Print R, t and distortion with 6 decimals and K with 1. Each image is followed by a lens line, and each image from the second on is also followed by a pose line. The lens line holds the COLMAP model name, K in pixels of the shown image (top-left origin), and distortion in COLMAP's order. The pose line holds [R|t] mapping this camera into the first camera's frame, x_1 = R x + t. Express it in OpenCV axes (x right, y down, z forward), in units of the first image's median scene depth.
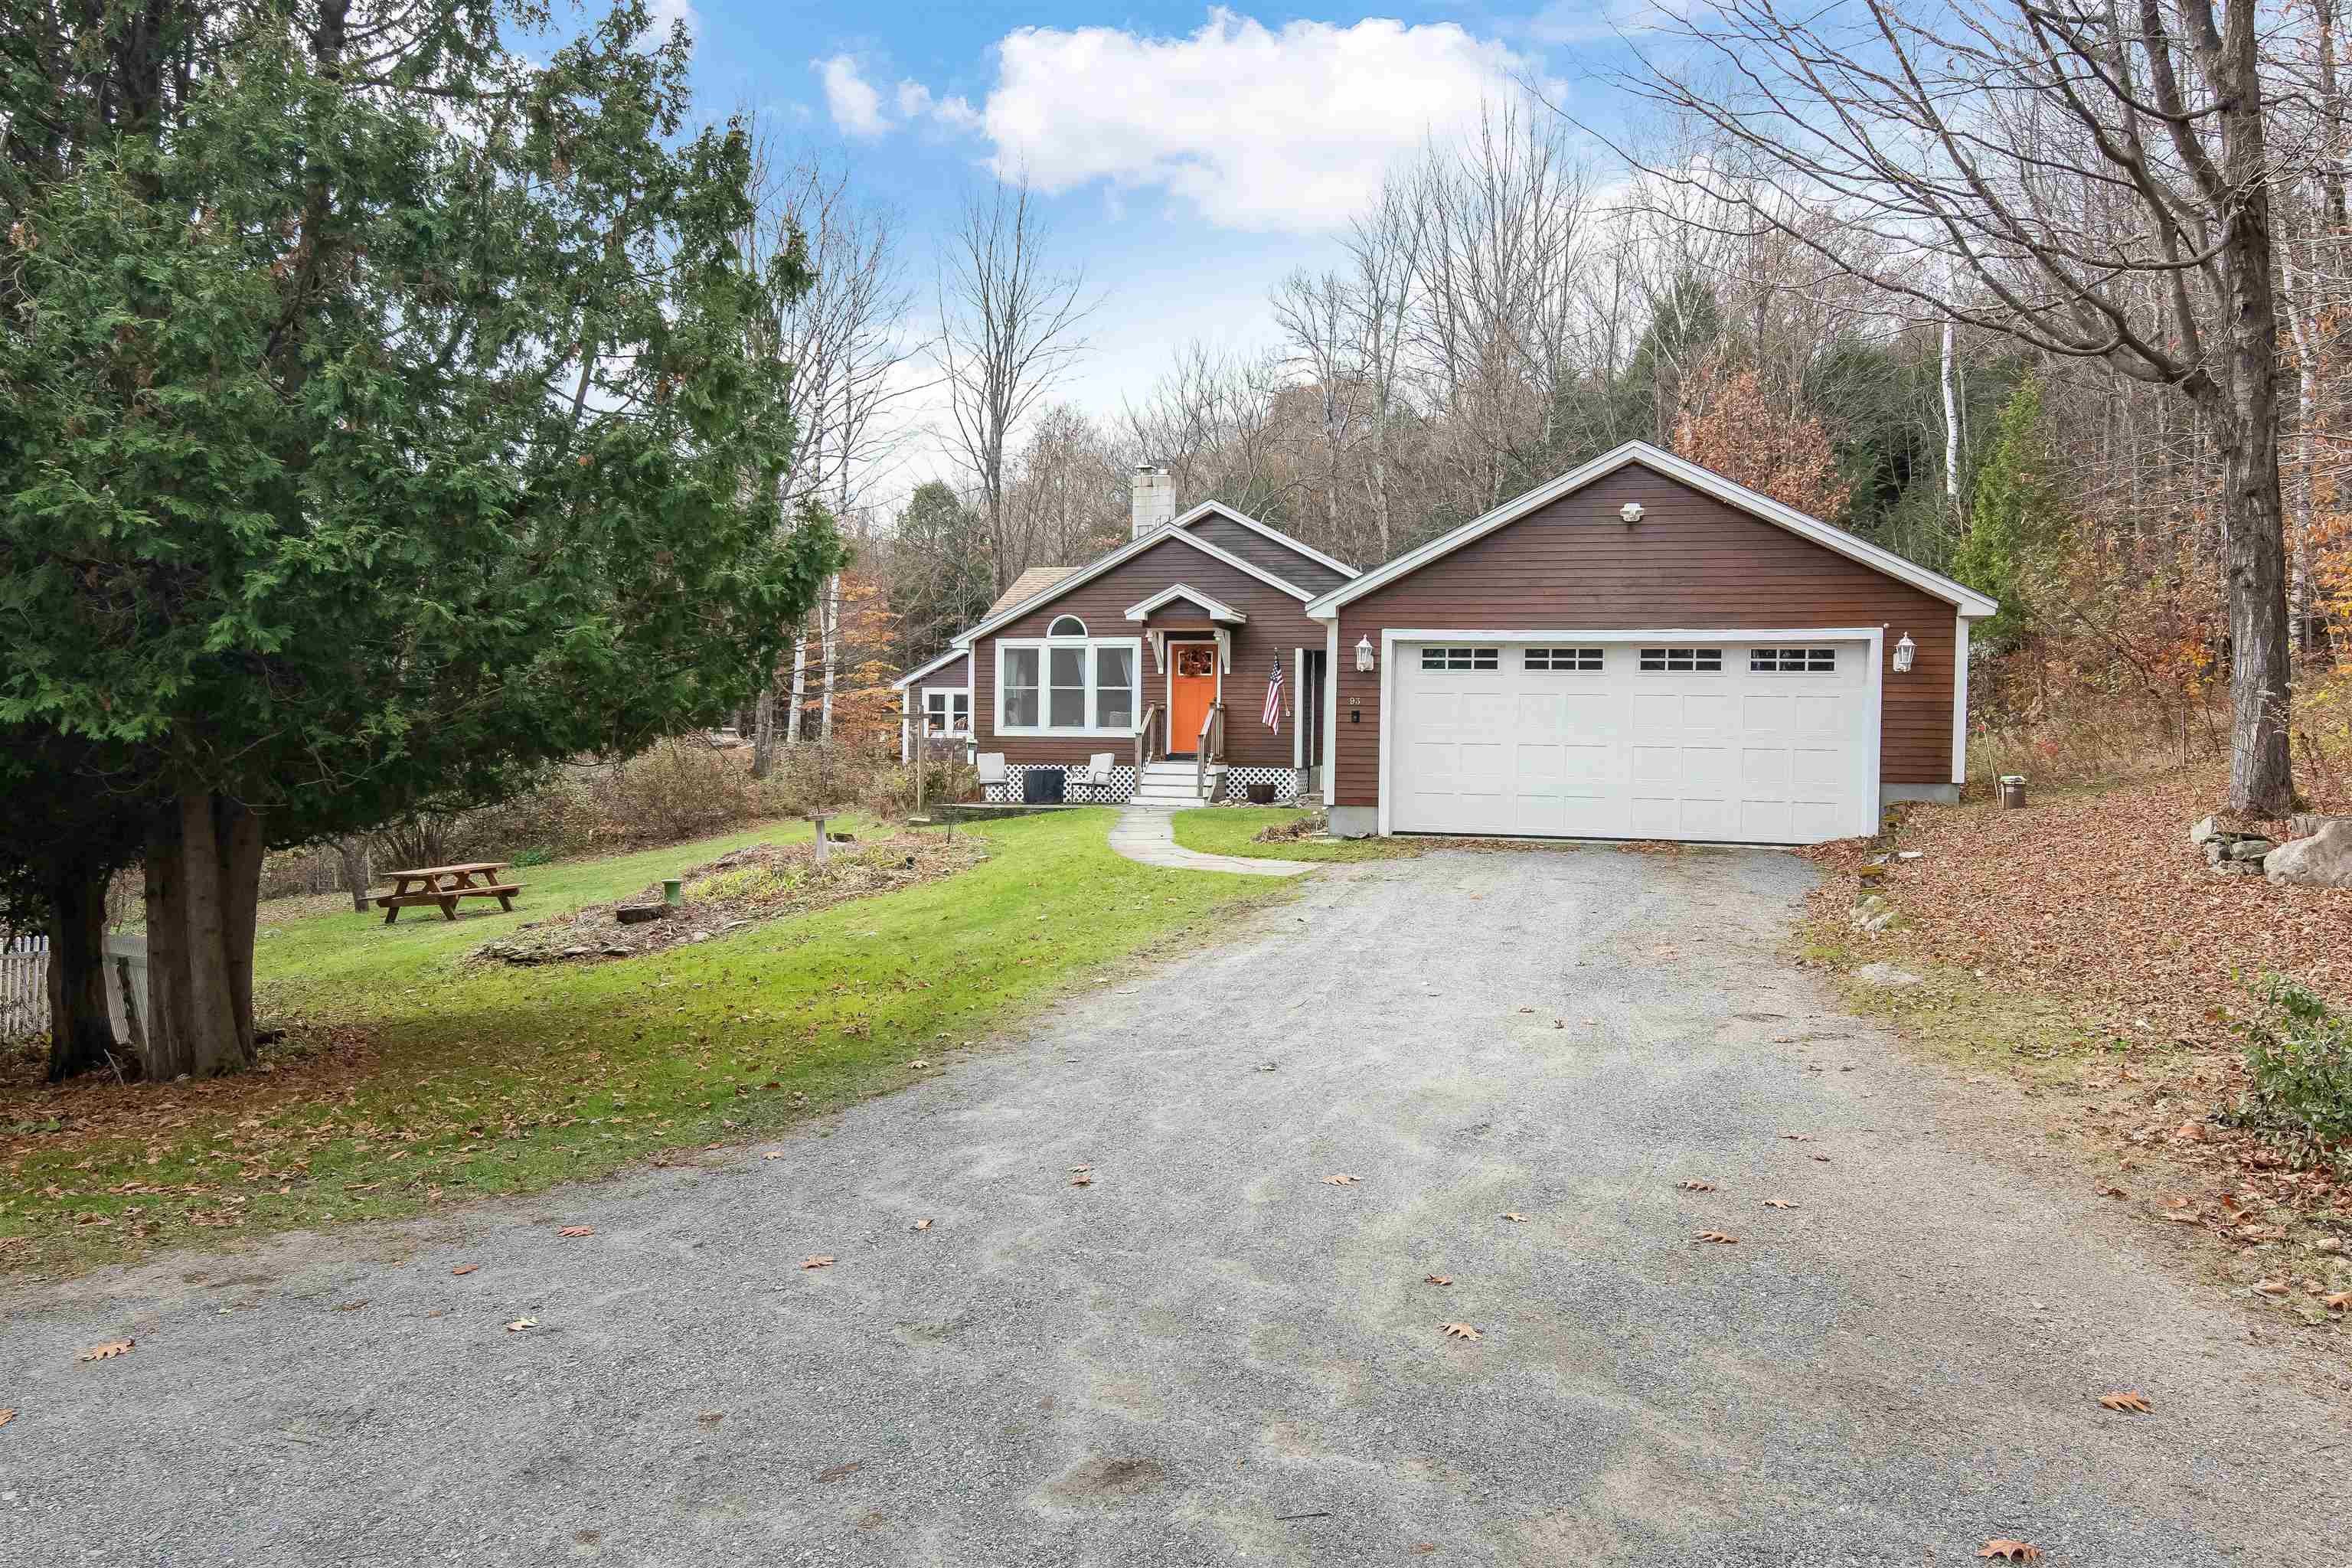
lens RADIAL K [[1530.8, 0, 1184.2], [0, 1530.8, 796.1], [0, 0, 1]] dist [-0.011831, 0.000206]
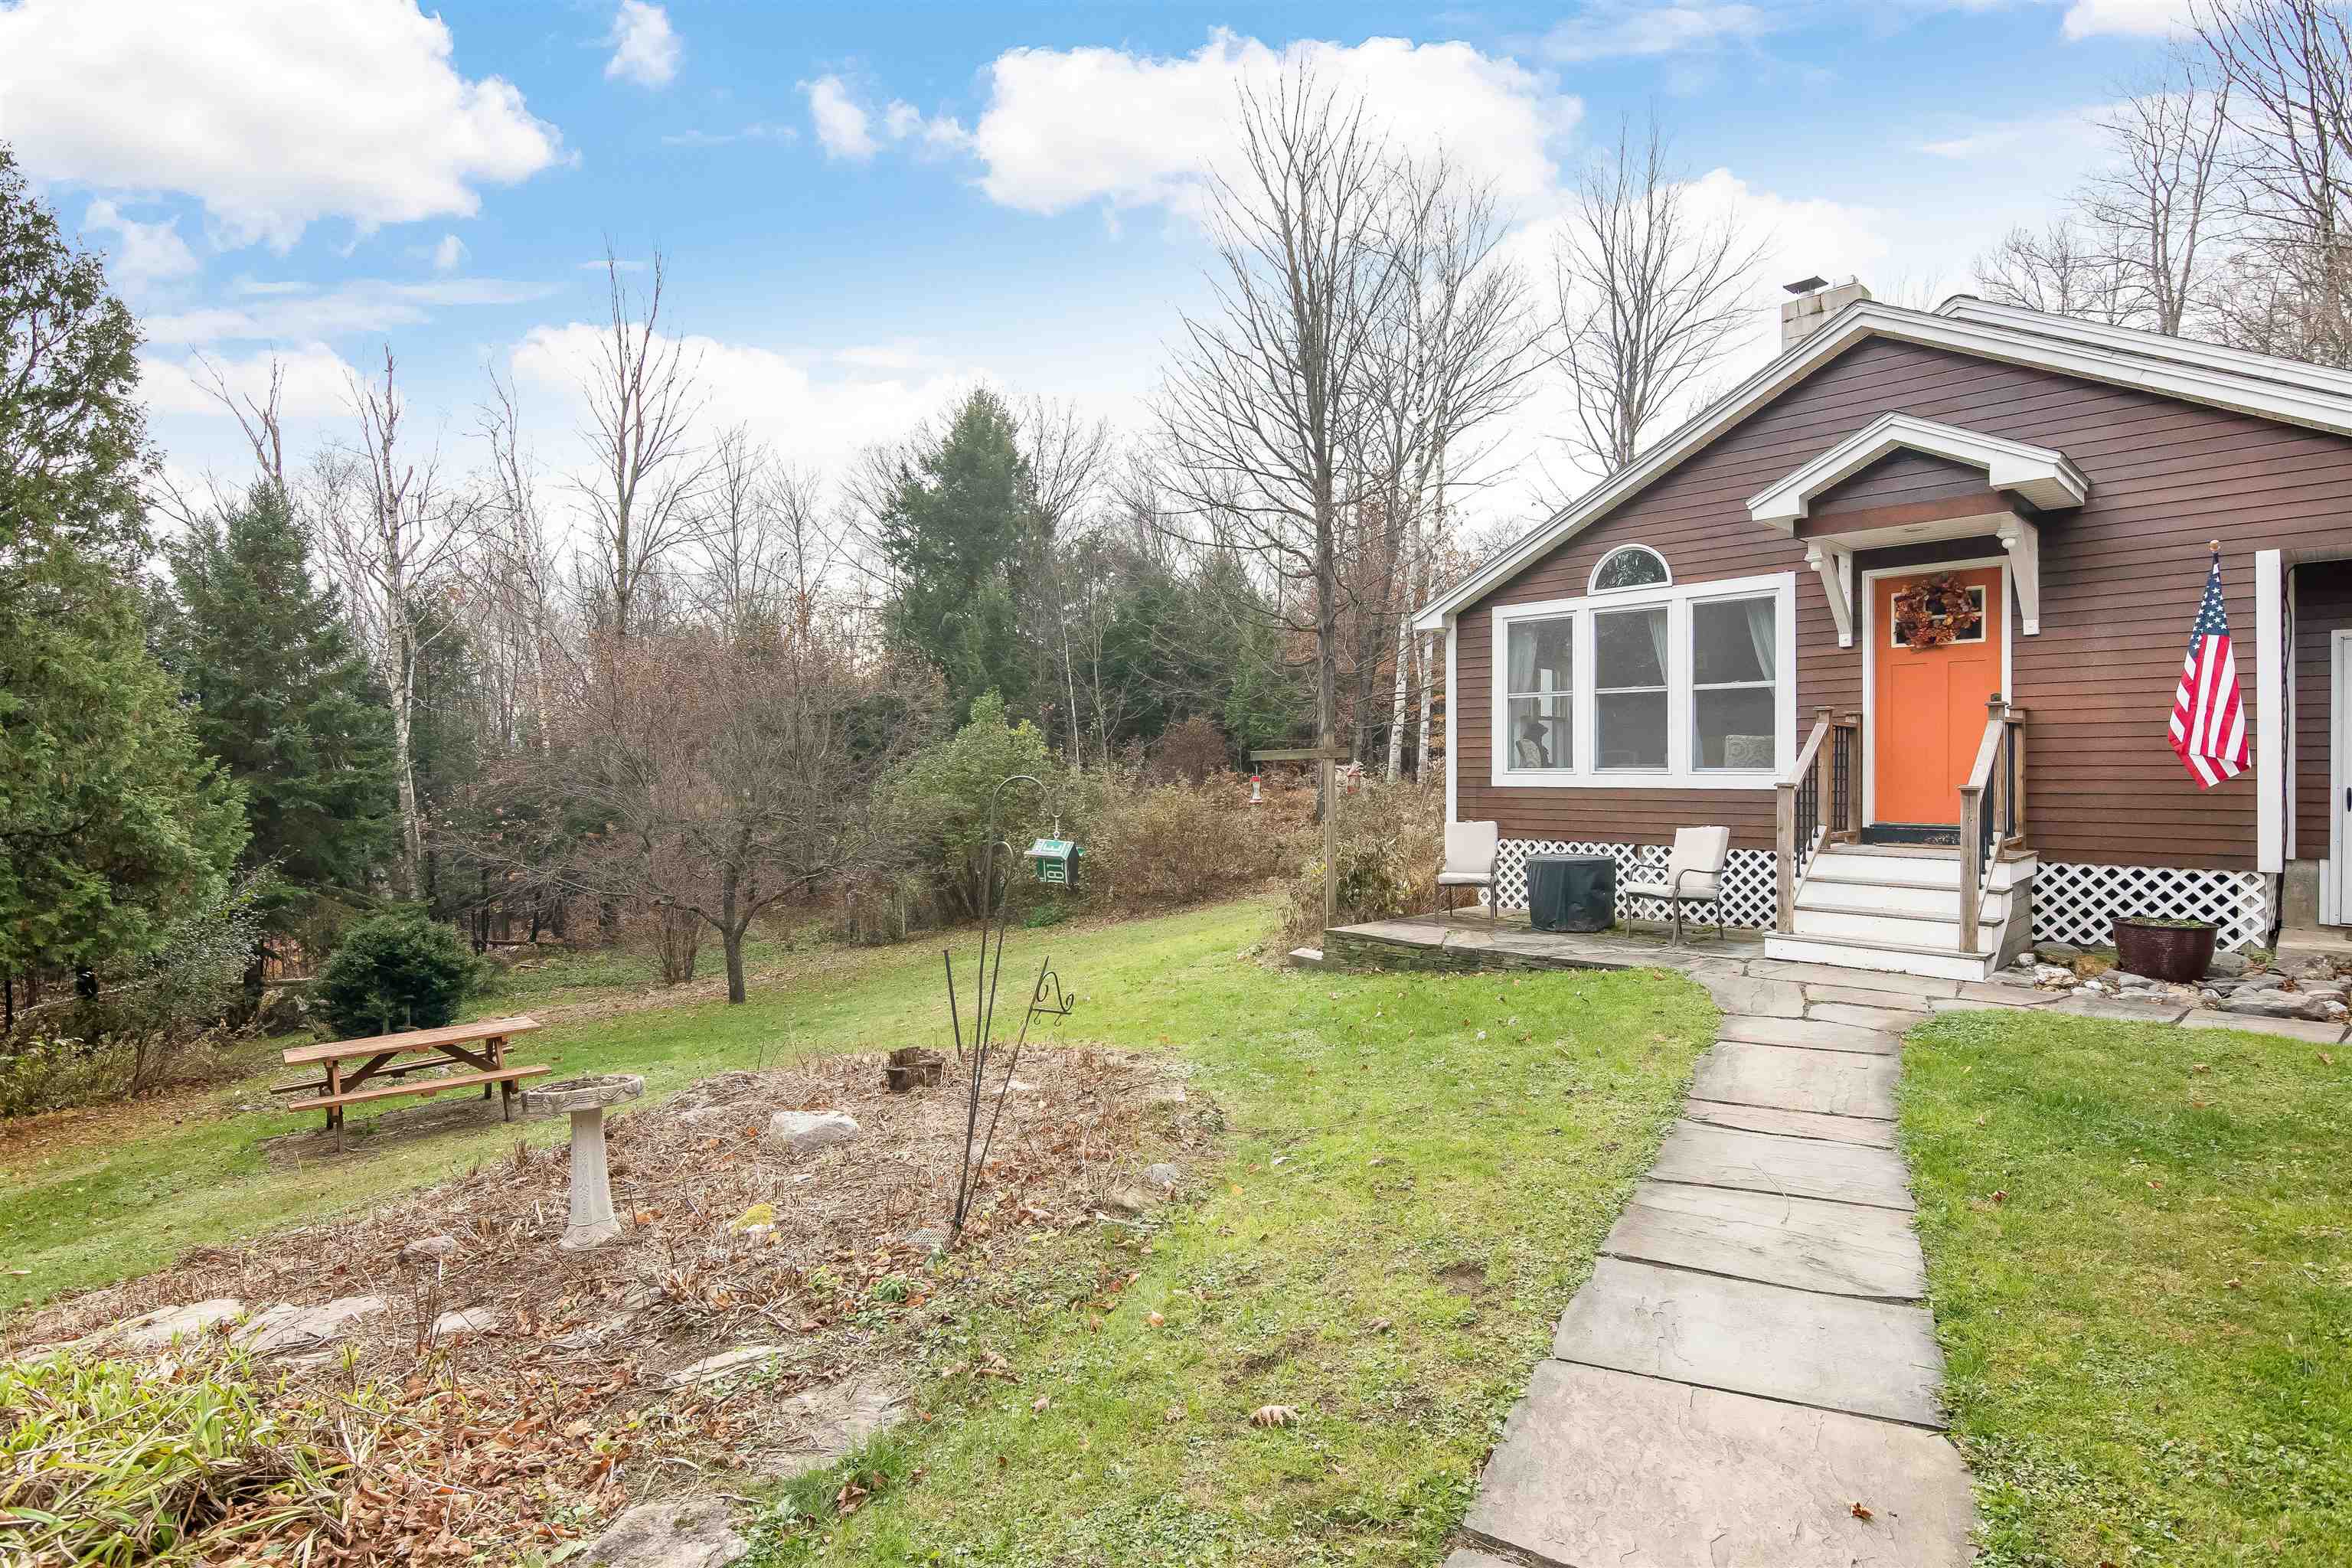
lens RADIAL K [[1148.1, 0, 1180.6], [0, 1148.1, 774.6], [0, 0, 1]] dist [-0.005163, -0.006169]
pose [[0.856901, -0.011672, -0.515349, -0.010249], [-0.004787, 0.999520, -0.030598, -0.033158], [0.515459, 0.028687, 0.856434, 0.644577]]
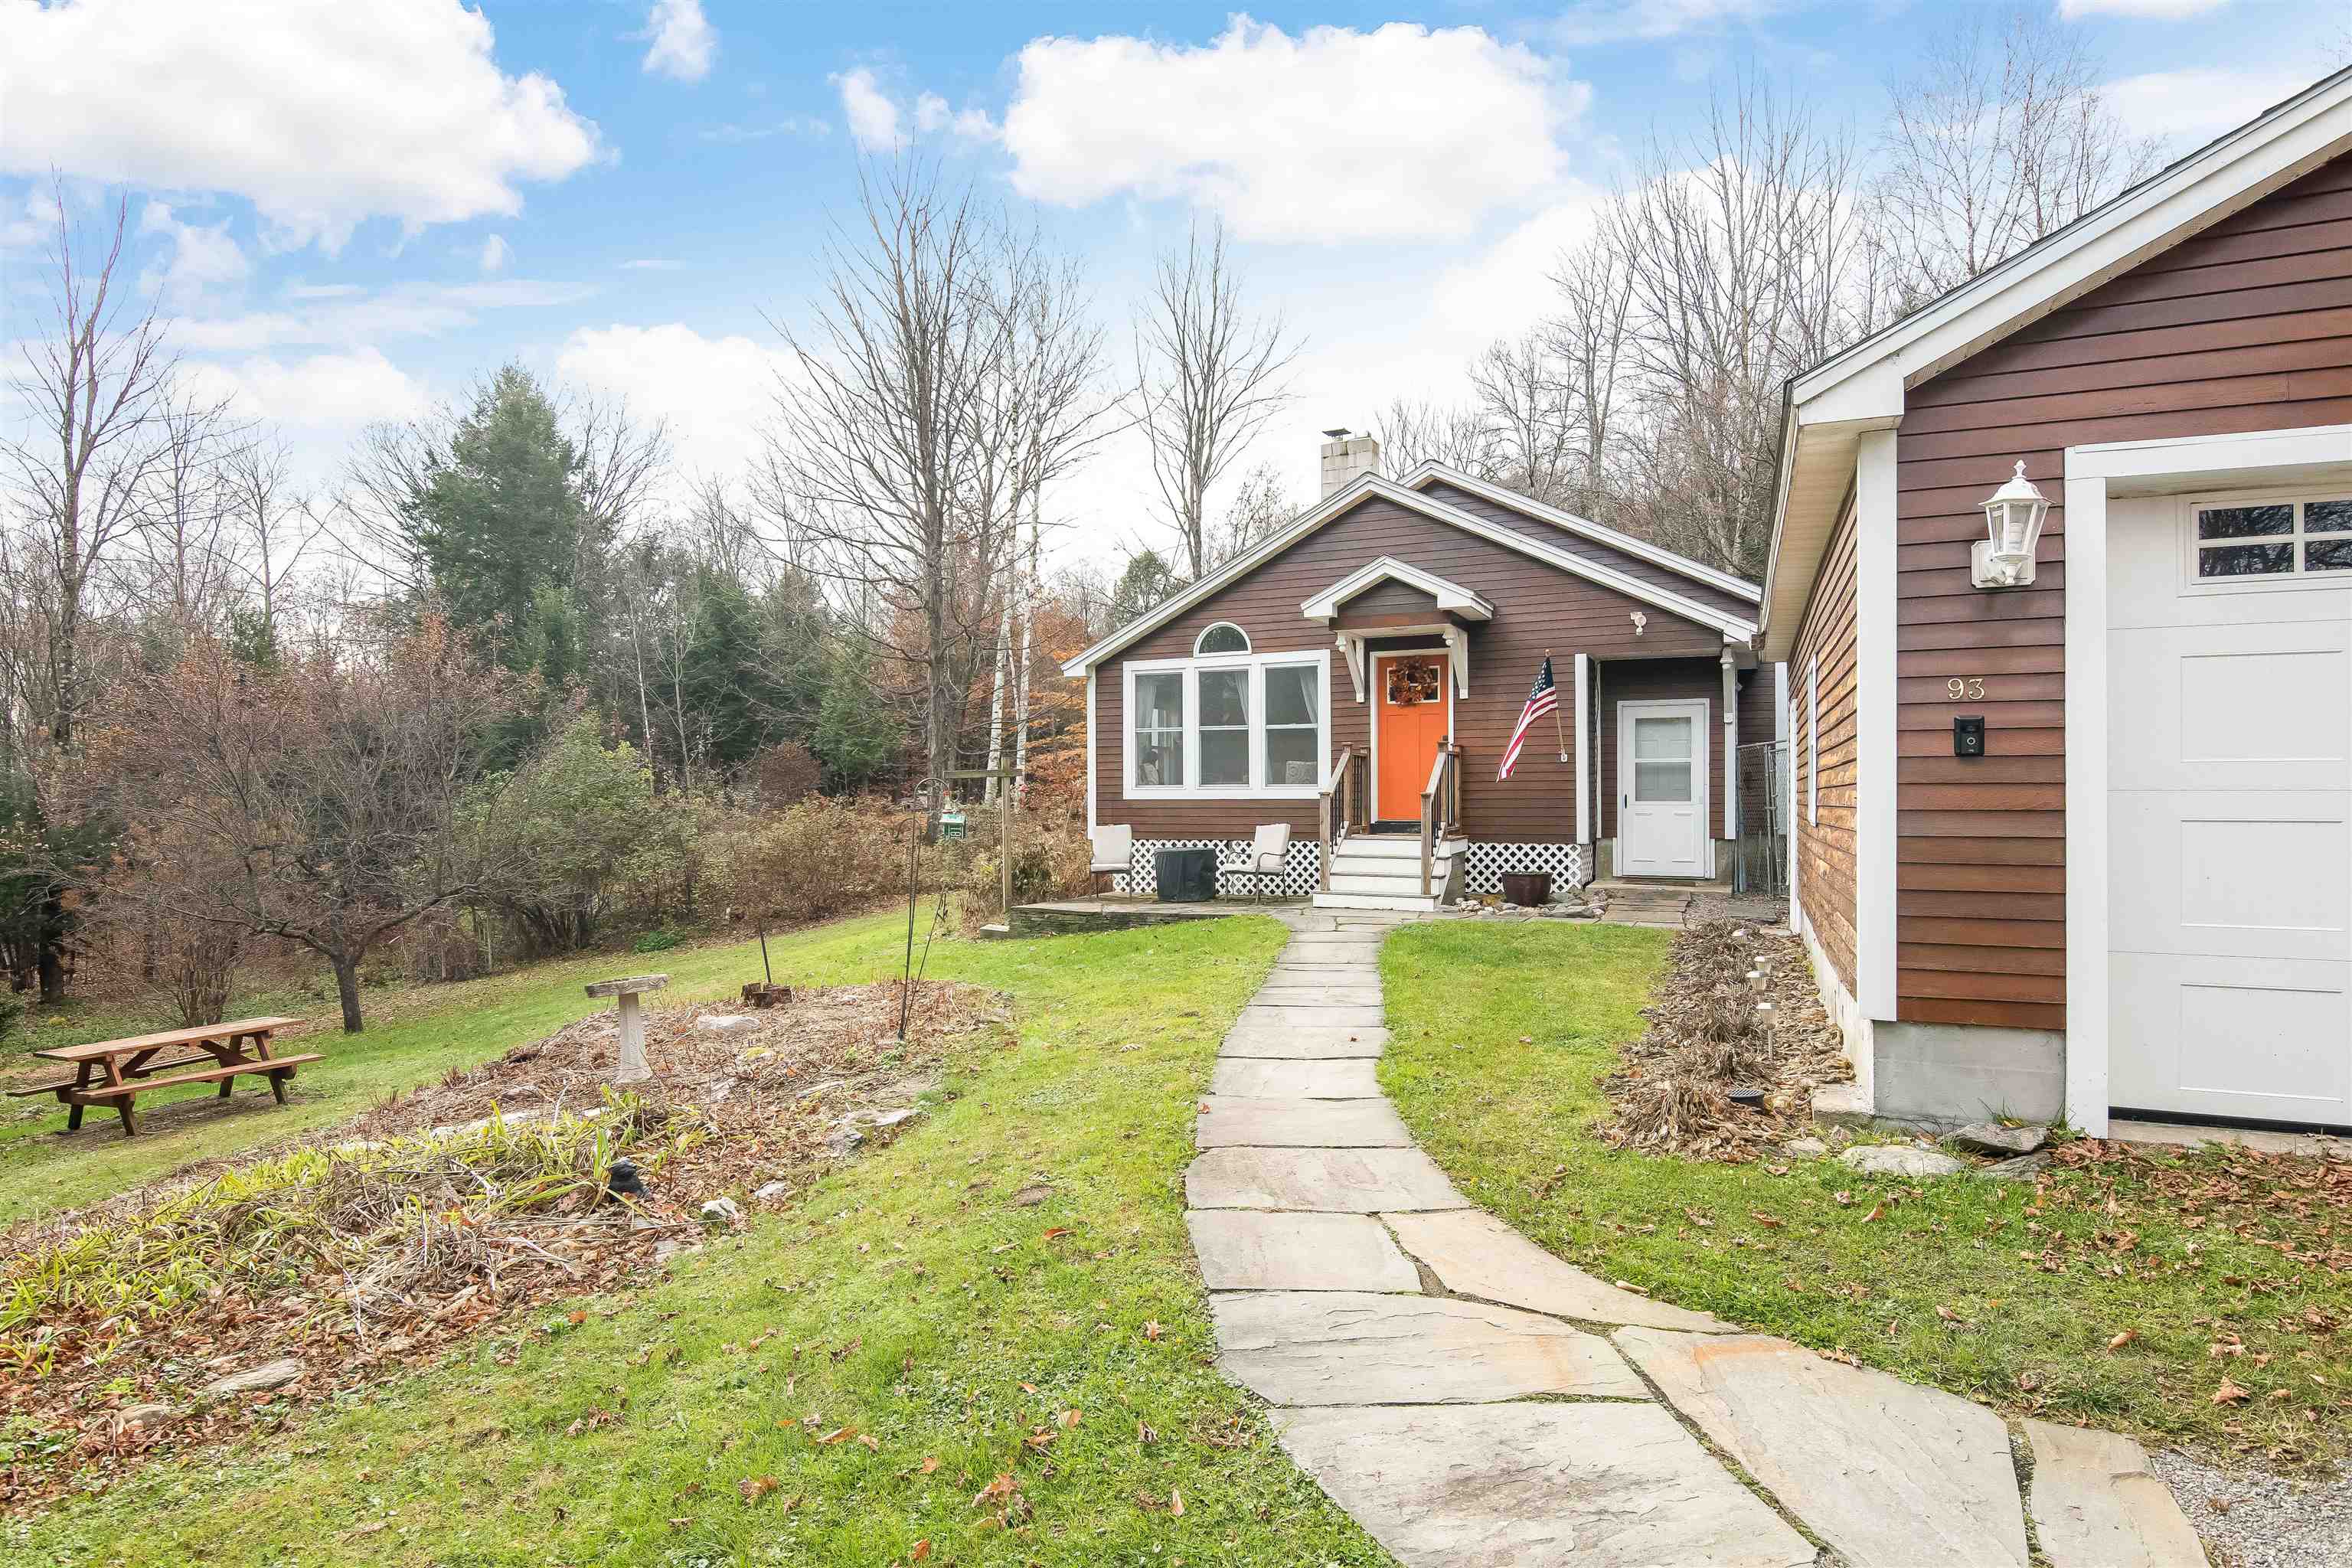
lens RADIAL K [[1216.4, 0, 1174.6], [0, 1216.4, 800.8], [0, 0, 1]] dist [0.000926, -0.001831]
pose [[0.984184, -0.015679, -0.176455, -0.002306], [0.010103, 0.999422, -0.032454, -0.022028], [0.176862, 0.030157, 0.983774, 0.490654]]
